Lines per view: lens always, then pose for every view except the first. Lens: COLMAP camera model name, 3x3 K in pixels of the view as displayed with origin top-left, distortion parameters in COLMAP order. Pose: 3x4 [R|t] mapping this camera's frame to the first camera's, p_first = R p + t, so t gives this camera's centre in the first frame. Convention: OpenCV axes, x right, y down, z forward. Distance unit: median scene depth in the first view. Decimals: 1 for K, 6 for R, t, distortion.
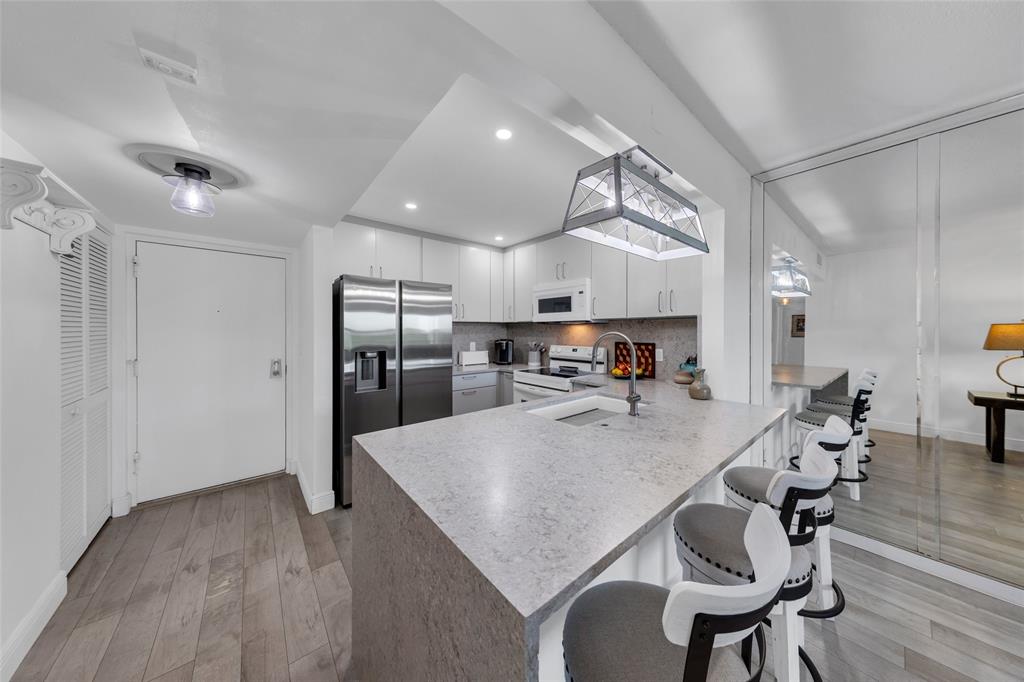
lens RADIAL K [[314.1, 0, 514.9], [0, 314.1, 332.7], [0, 0, 1]] dist [0.000659, 0.000019]
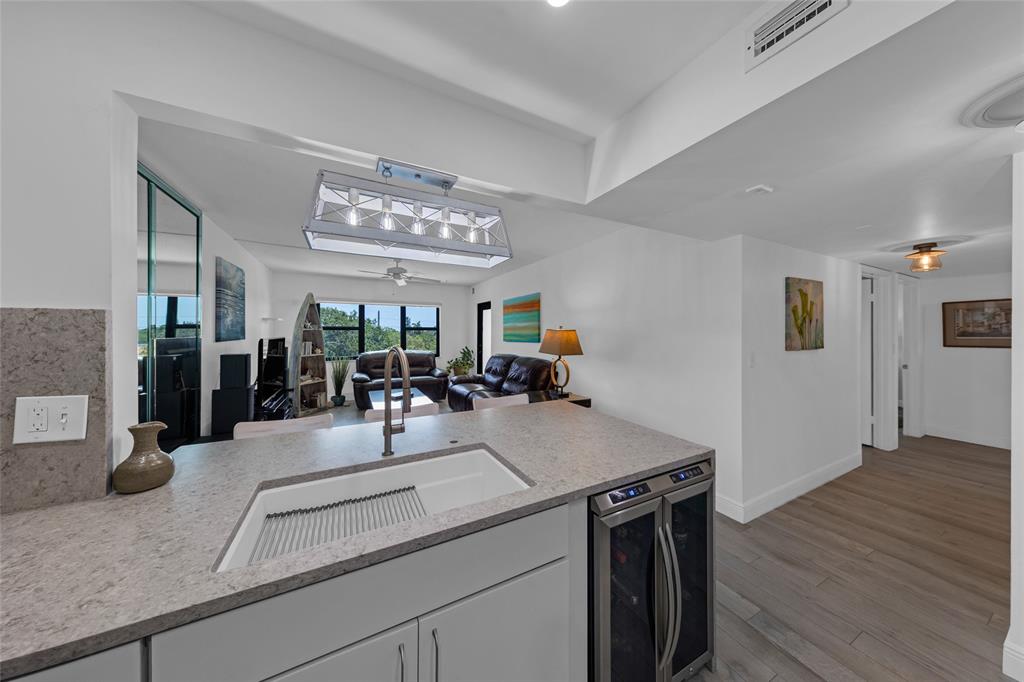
lens RADIAL K [[316.2, 0, 514.1], [0, 316.2, 332.9], [0, 0, 1]] dist [0.007762, -0.000020]
pose [[-0.977227, -0.002290, 0.212183, -0.043126], [-0.001124, 0.999984, 0.005616, -0.018865], [-0.212193, 0.005250, -0.977214, 0.867464]]
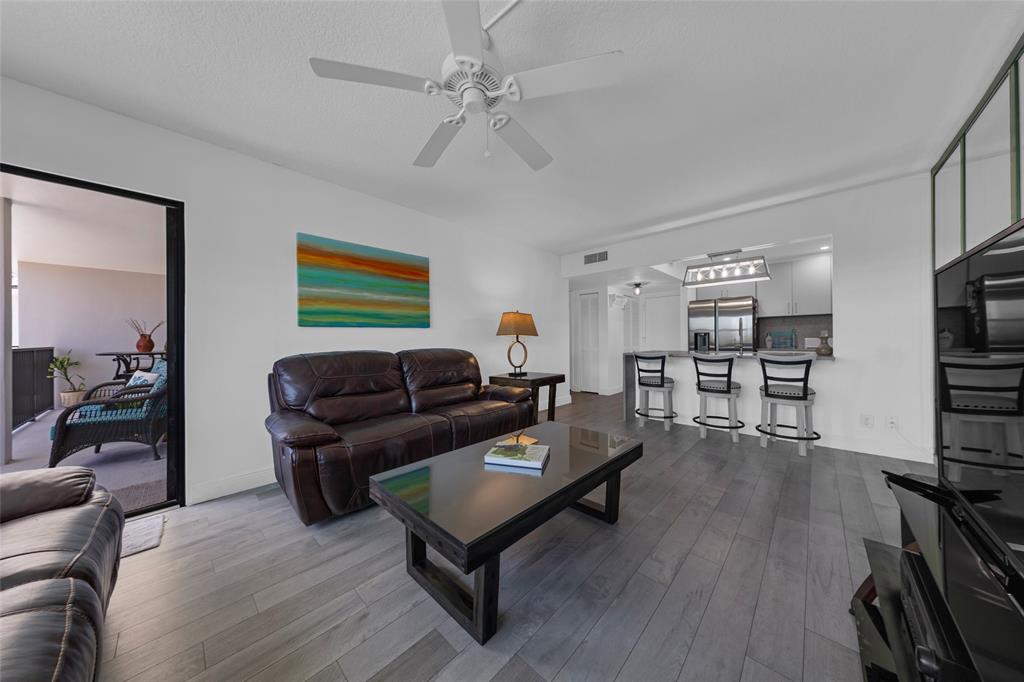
lens RADIAL K [[314.0, 0, 512.0], [0, 314.0, 341.0], [0, 0, 1]] dist [0.001012, 0.000031]
pose [[0.111754, 0.003105, -0.993731, 1.264761], [0.005451, 0.999978, 0.003737, 0.078889], [0.993721, -0.005834, 0.111735, -0.467281]]
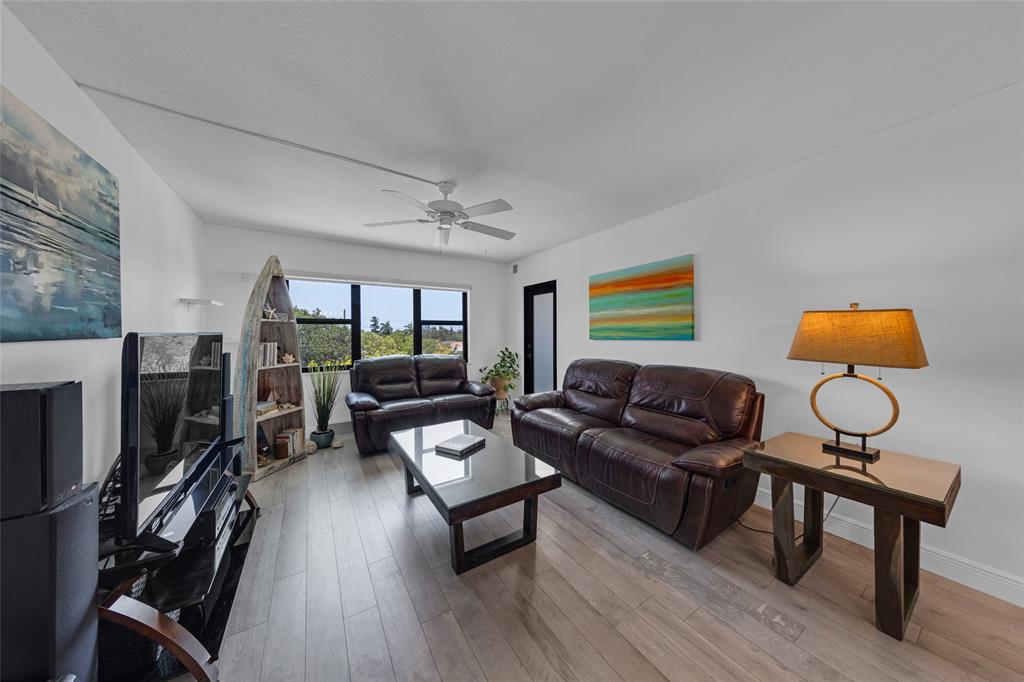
lens RADIAL K [[320.1, 0, 512.8], [0, 320.1, 334.1], [0, 0, 1]] dist [0.006771, -0.000106]
pose [[-0.991684, 0.002462, 0.128676, 0.538676], [0.003770, 0.999944, 0.009926, 0.006887], [-0.128645, 0.010329, -0.991637, 0.315010]]
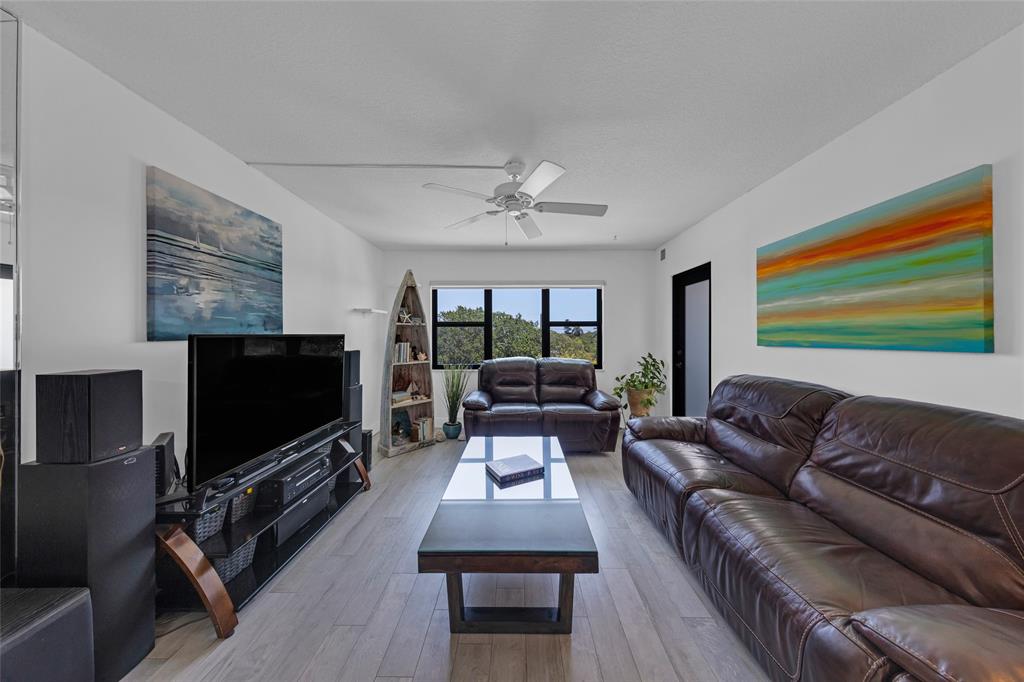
lens RADIAL K [[318.7, 0, 514.2], [0, 318.7, 335.5], [0, 0, 1]] dist [0.001469, -0.000032]
pose [[-0.760167, -0.001087, 0.649726, 0.351941], [0.004009, 0.999972, 0.006363, 0.007785], [-0.649715, 0.007442, -0.760142, 0.066327]]
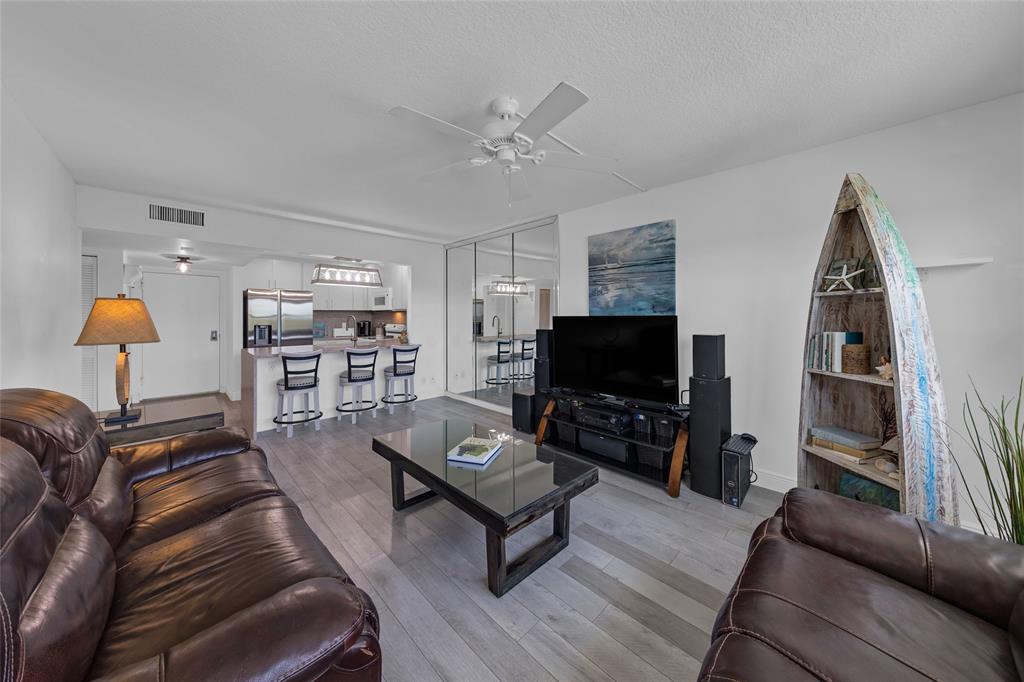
lens RADIAL K [[340.4, 0, 512.1], [0, 340.4, 316.9], [0, 0, 1]] dist [-0.000333, -0.000022]
pose [[0.996477, -0.002769, 0.083823, 0.765722], [0.003122, 0.999987, -0.004090, 0.013635], [-0.083810, 0.004337, 0.996472, -1.066564]]
